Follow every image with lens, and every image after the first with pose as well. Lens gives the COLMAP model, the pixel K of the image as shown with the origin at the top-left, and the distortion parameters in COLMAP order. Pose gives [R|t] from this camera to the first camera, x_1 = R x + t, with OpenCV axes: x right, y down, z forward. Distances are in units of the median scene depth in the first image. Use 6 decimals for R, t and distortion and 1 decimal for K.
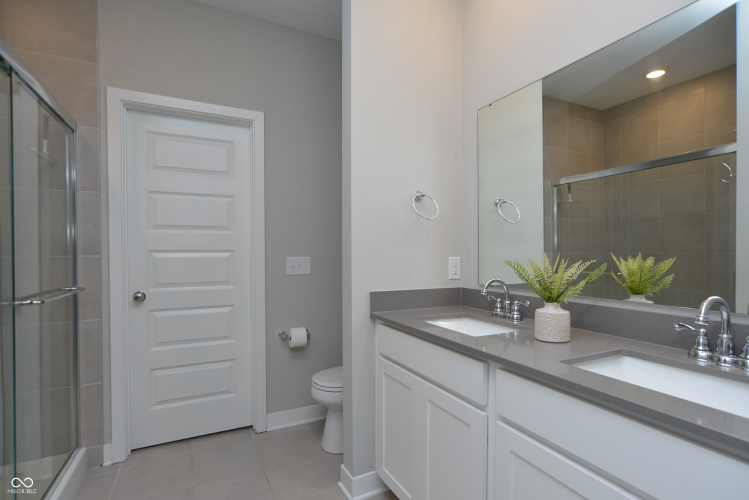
lens RADIAL K [[379.6, 0, 374.5], [0, 379.6, 250.0], [0, 0, 1]] dist [-0.002875, 0.022802]
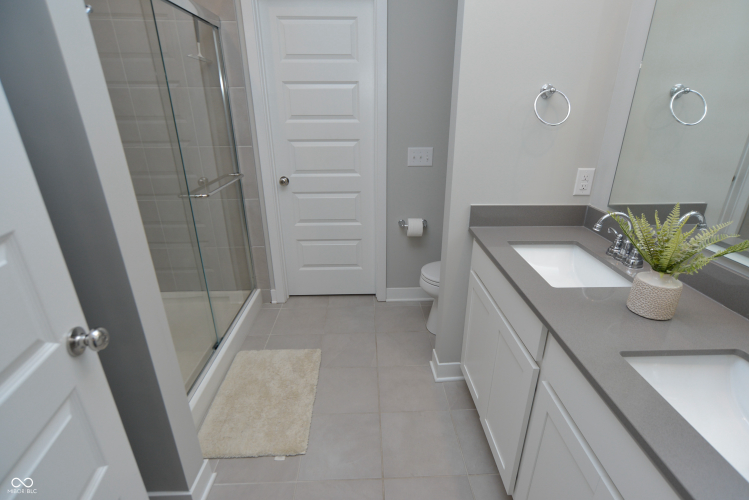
lens RADIAL K [[379.6, 0, 374.5], [0, 379.6, 250.0], [0, 0, 1]] dist [-0.002875, 0.022802]
pose [[0.911928, 0.147781, -0.382816, 0.129895], [0.003268, 0.930256, 0.366896, -0.118989], [0.410338, -0.335833, 0.847844, 0.048701]]
